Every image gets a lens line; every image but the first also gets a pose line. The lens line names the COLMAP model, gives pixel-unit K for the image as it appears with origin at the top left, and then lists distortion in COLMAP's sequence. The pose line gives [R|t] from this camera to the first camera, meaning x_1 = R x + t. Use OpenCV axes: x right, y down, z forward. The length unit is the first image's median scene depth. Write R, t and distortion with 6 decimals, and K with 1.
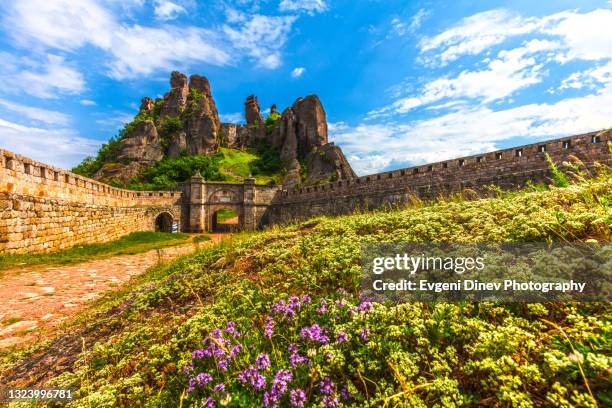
lens RADIAL K [[269.6, 0, 306.2], [0, 269.6, 204.3], [0, 0, 1]] dist [-0.000037, 0.000007]
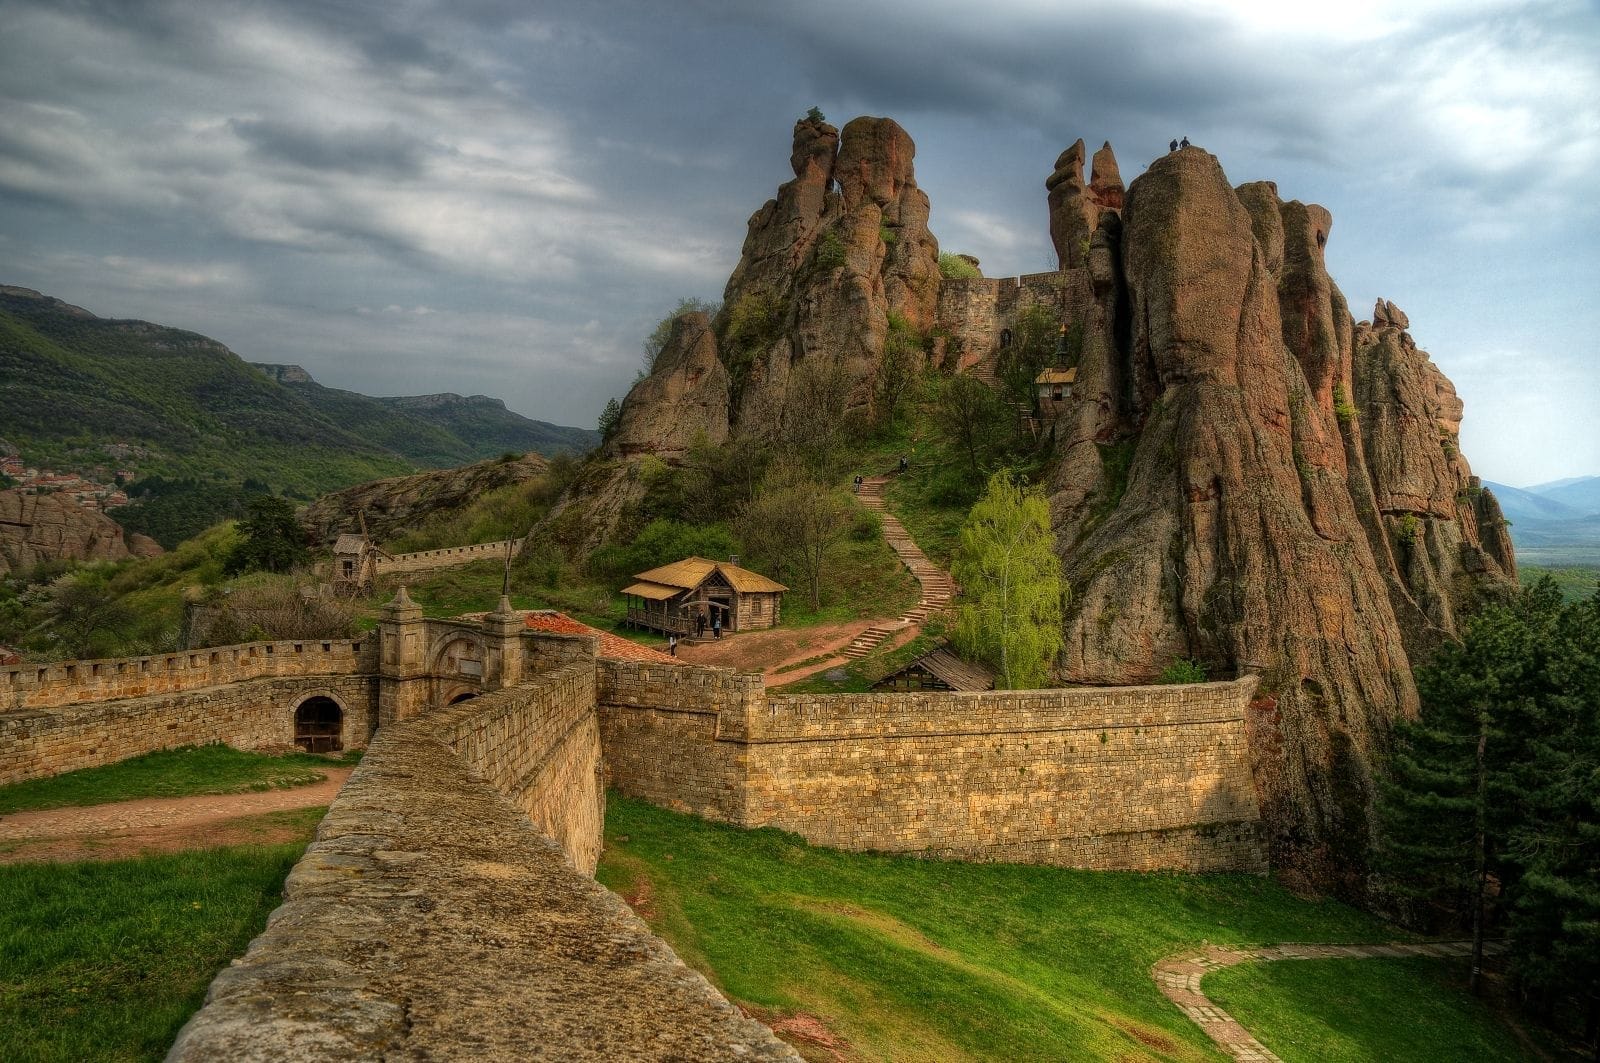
lens RADIAL K [[1221.2, 0, 798.9], [0, 1221.2, 527.0], [0, 0, 1]] dist [-0.044795, 0.006513]
pose [[0.766474, 0.024950, -0.641790, 0.552179], [-0.026189, 0.999628, 0.007584, -0.119839], [0.641741, 0.010995, 0.766843, 0.040521]]
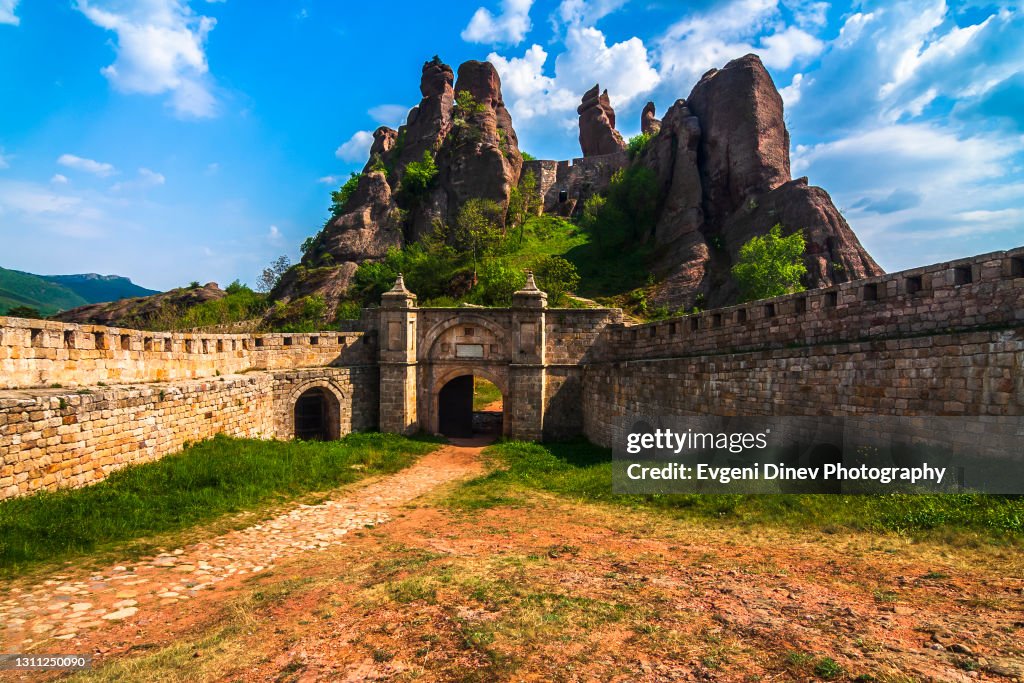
lens RADIAL K [[610.0, 0, 512.4], [0, 610.0, 344.4], [0, 0, 1]] dist [-0.007752, -0.002540]
pose [[0.933353, -0.003516, -0.358943, 0.031385], [0.004427, 0.999989, 0.001715, -0.015256], [0.358933, -0.003189, 0.933358, 0.127212]]
